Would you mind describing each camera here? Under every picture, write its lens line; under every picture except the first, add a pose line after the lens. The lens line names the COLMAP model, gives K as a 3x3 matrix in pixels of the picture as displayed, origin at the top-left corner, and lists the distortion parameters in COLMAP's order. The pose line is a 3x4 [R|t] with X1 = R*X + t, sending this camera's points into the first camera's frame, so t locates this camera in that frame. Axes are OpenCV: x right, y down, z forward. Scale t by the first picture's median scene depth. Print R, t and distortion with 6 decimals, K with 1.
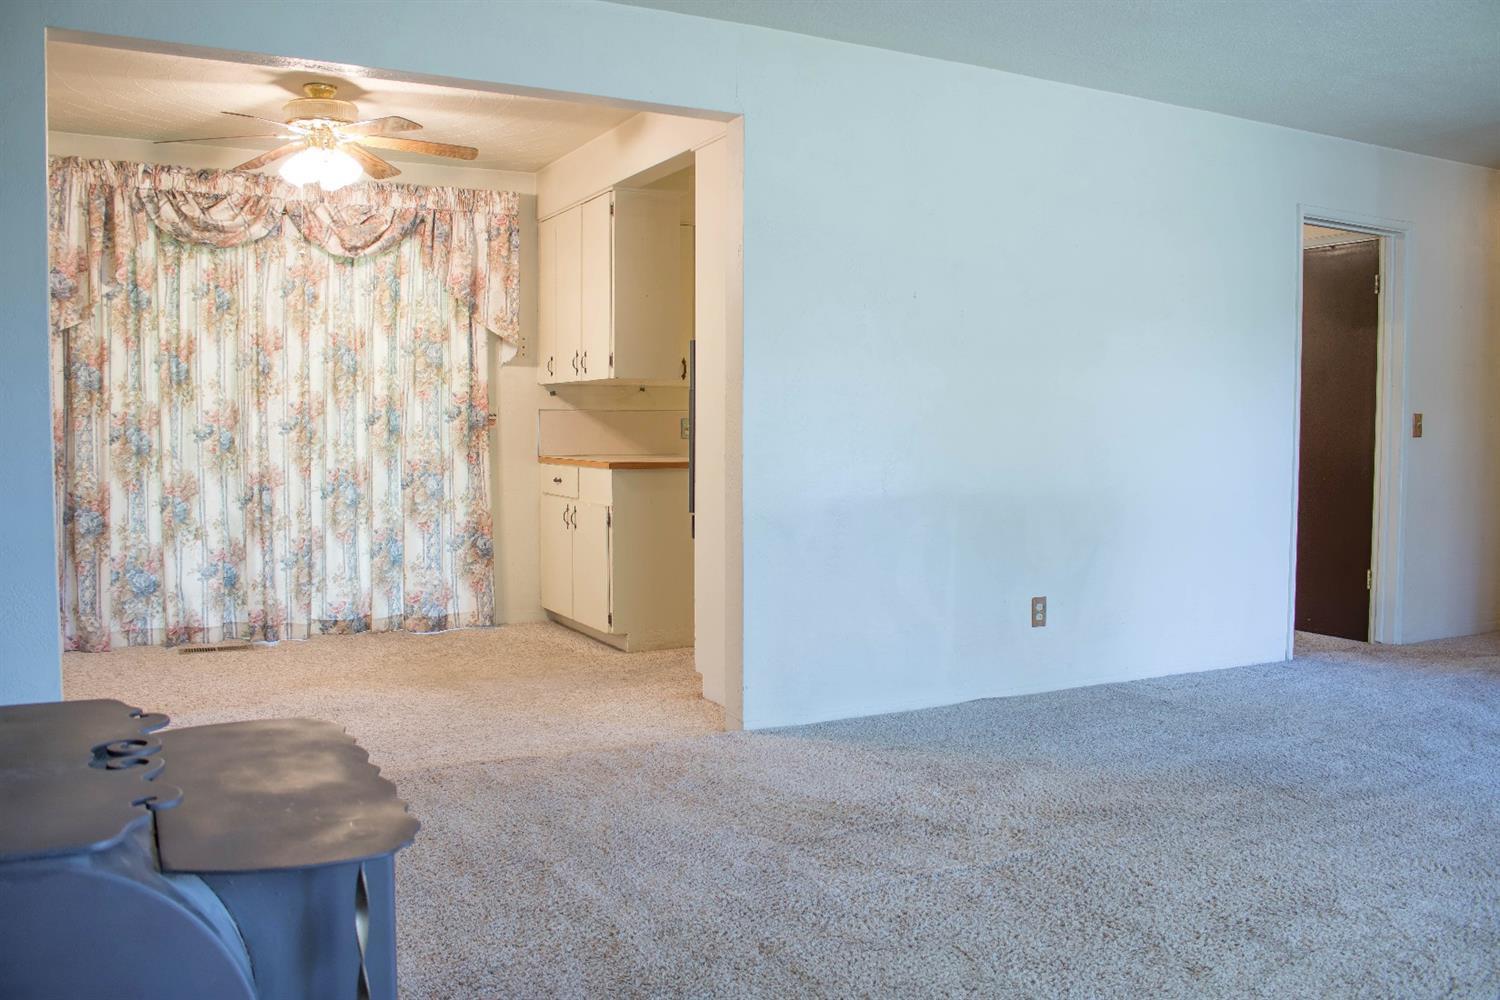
lens RADIAL K [[1247.6, 0, 750.0], [0, 1247.6, 500.0], [0, 0, 1]] dist [-0.161520, 0.137451]
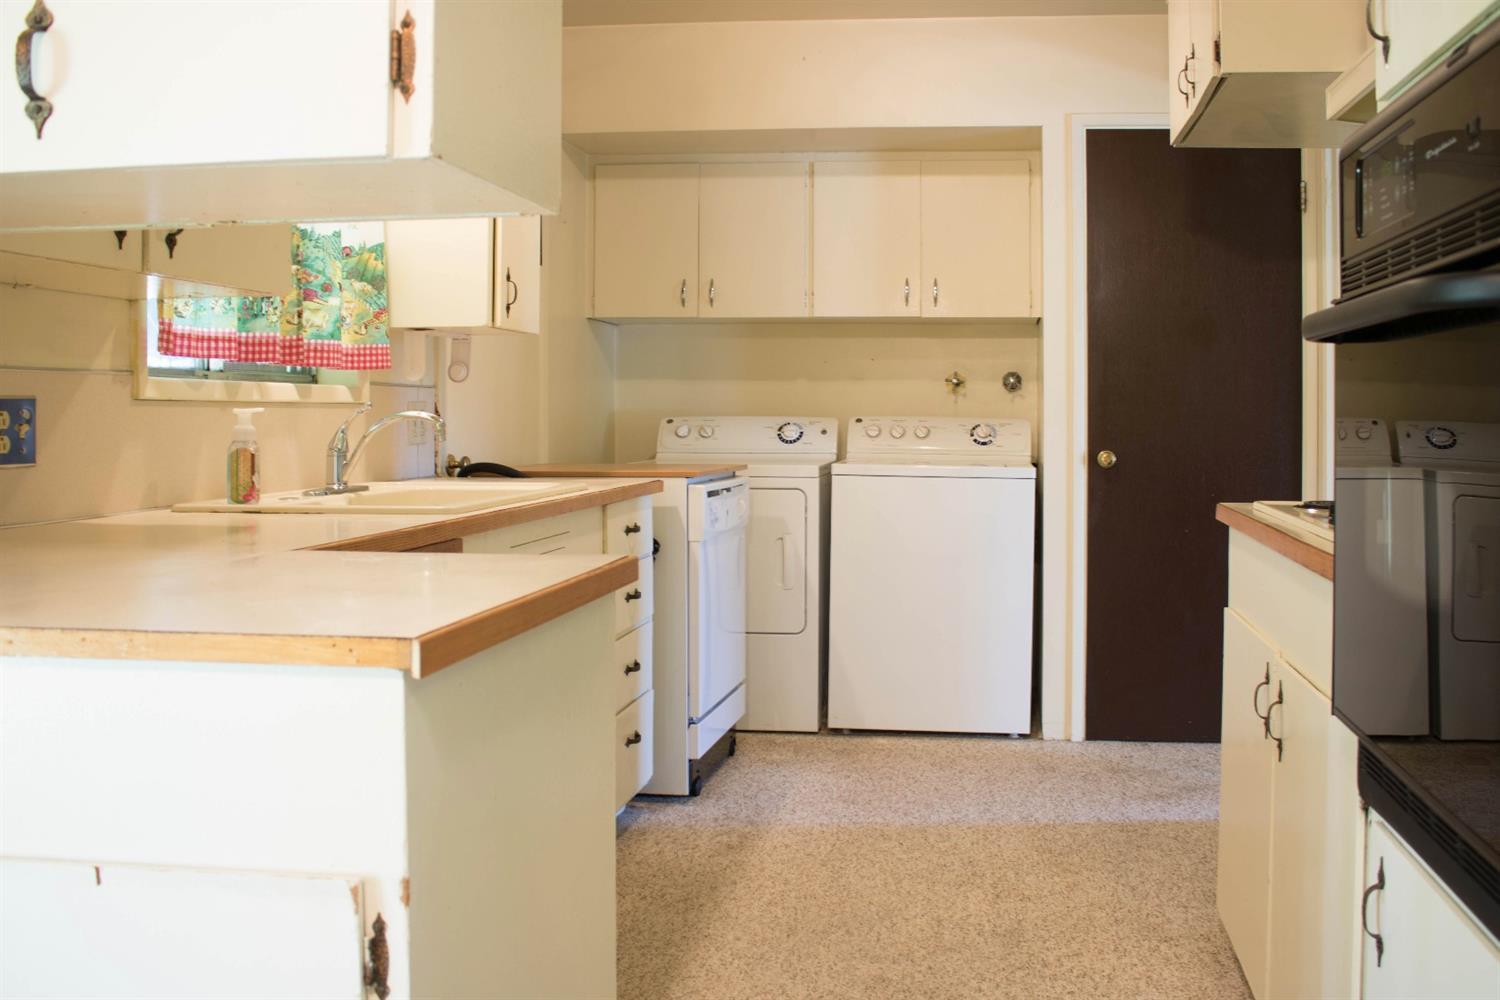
lens RADIAL K [[1363.0, 0, 862.0], [0, 1363.0, 406.8], [0, 0, 1]] dist [-0.100557, 0.007266]
pose [[0.541882, -0.000067, 0.840455, -0.212884], [0.051863, 0.998097, -0.033358, -0.047885], [-0.838853, 0.061665, 0.540854, 0.763623]]
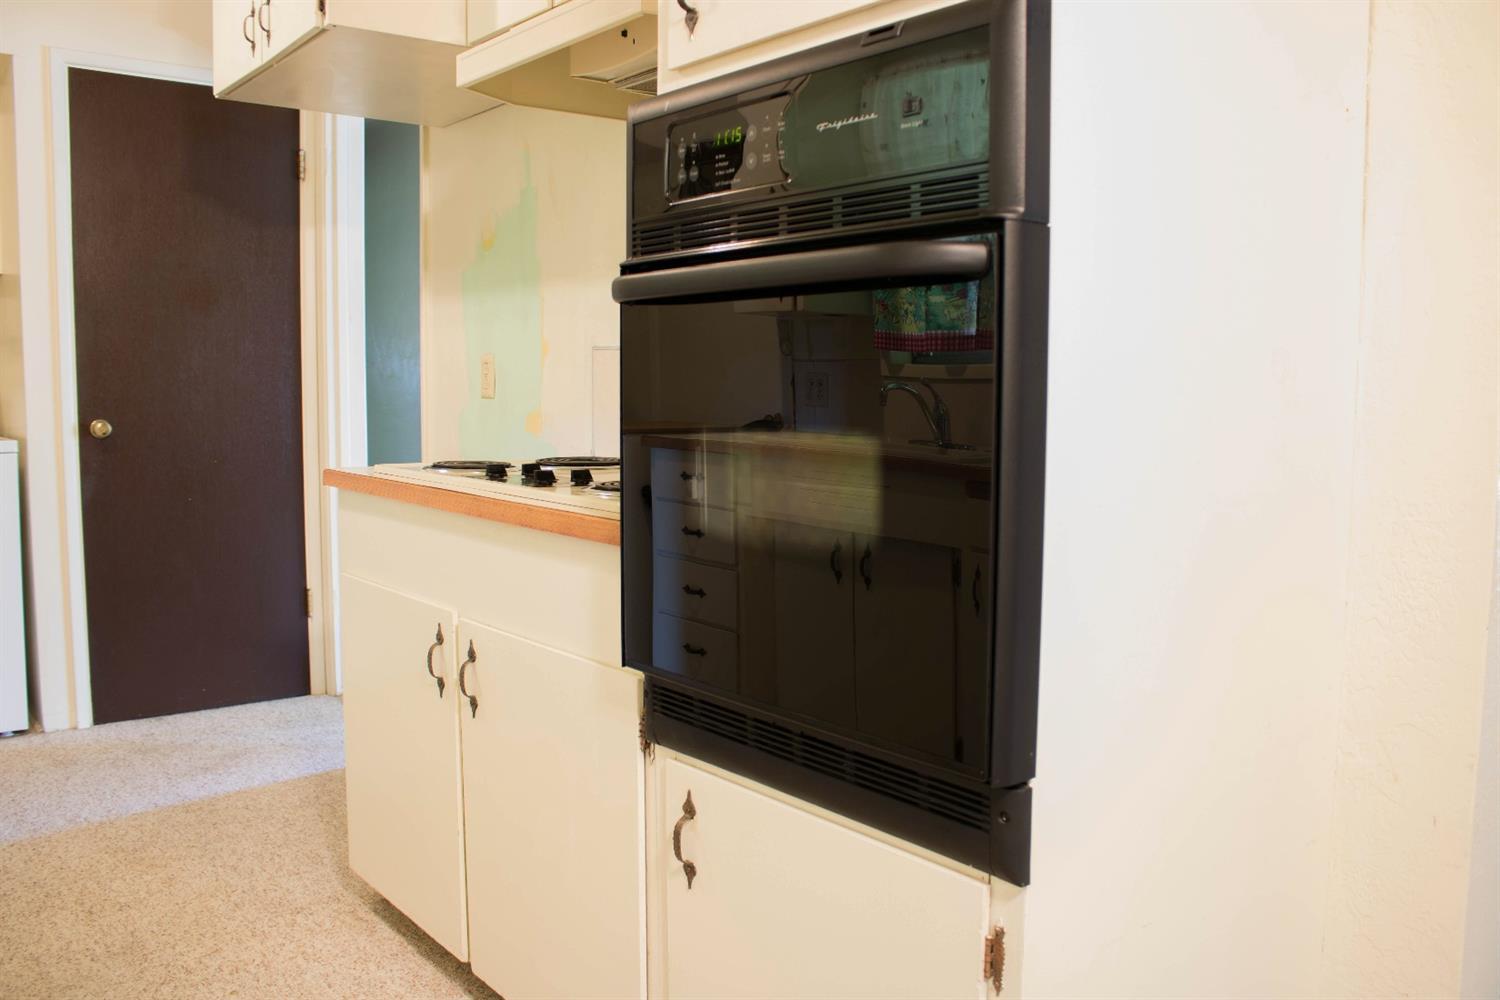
lens RADIAL K [[1247.6, 0, 750.0], [0, 1247.6, 500.0], [0, 0, 1]] dist [-0.161520, 0.137451]
pose [[-0.199314, -0.099799, 0.974841, -0.192340], [0.055405, 0.992062, 0.112890, -0.051808], [-0.978368, 0.076512, -0.192202, 0.842797]]
